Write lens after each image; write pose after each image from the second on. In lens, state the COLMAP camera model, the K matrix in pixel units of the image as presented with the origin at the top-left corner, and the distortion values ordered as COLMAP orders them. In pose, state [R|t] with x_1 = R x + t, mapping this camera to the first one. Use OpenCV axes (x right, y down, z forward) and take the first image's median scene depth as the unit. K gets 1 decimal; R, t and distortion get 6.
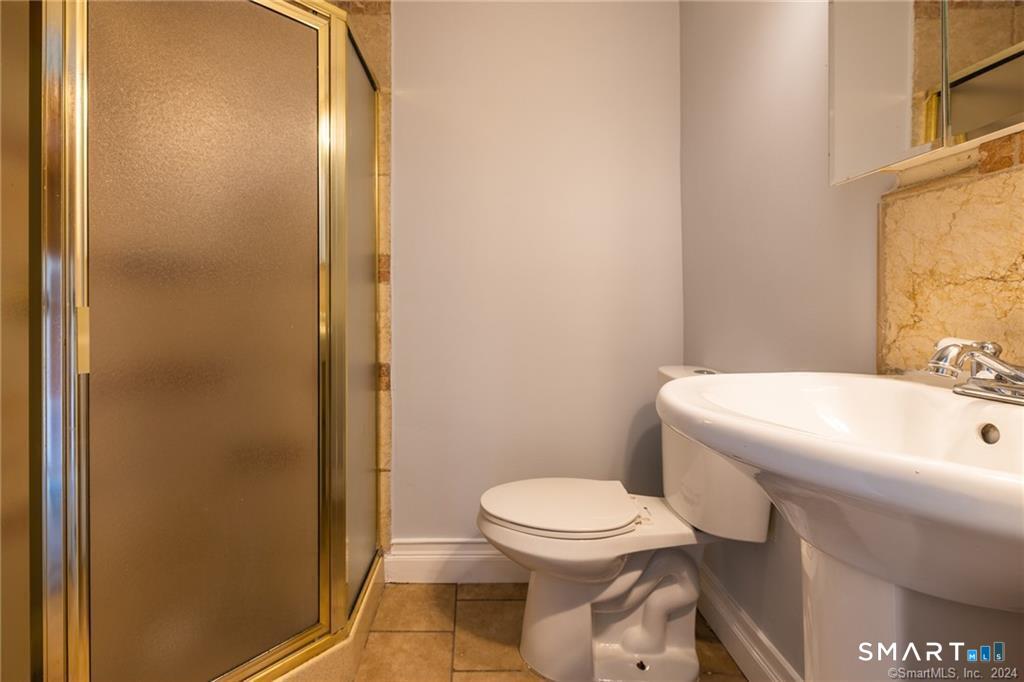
lens RADIAL K [[441.3, 0, 507.3], [0, 441.3, 342.5], [0, 0, 1]] dist [-0.001369, -0.000219]
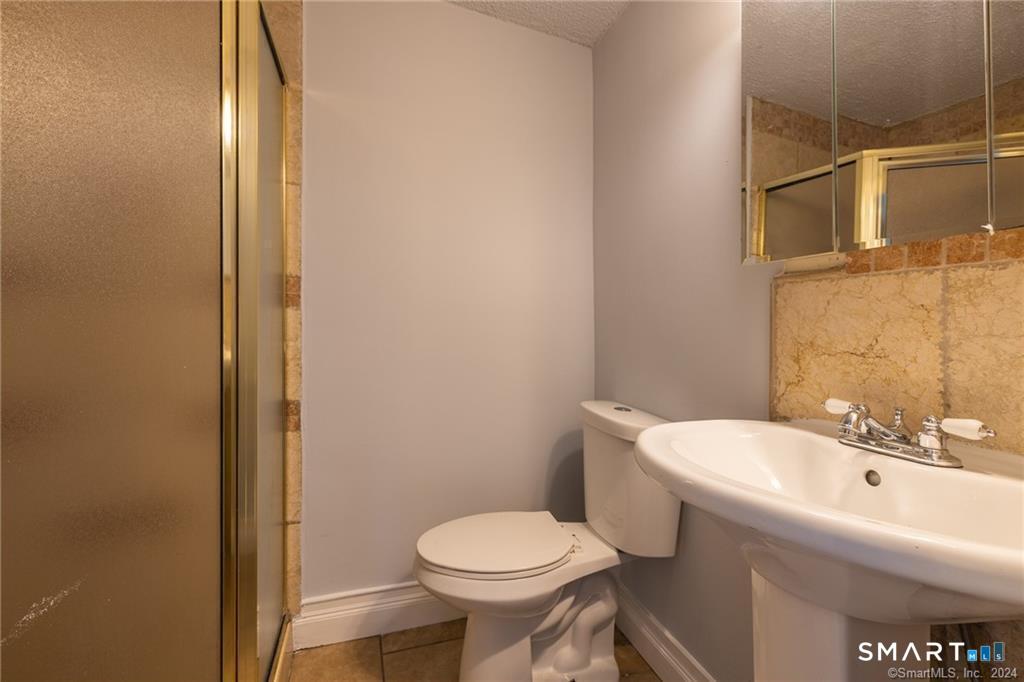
lens RADIAL K [[410.7, 0, 511.8], [0, 410.7, 352.7], [0, 0, 1]] dist [0.000799, 0.000052]
pose [[0.940703, 0.019620, 0.338663, -0.173179], [-0.023498, 0.999697, 0.007353, -0.074527], [-0.338416, -0.014875, 0.940879, 0.098078]]
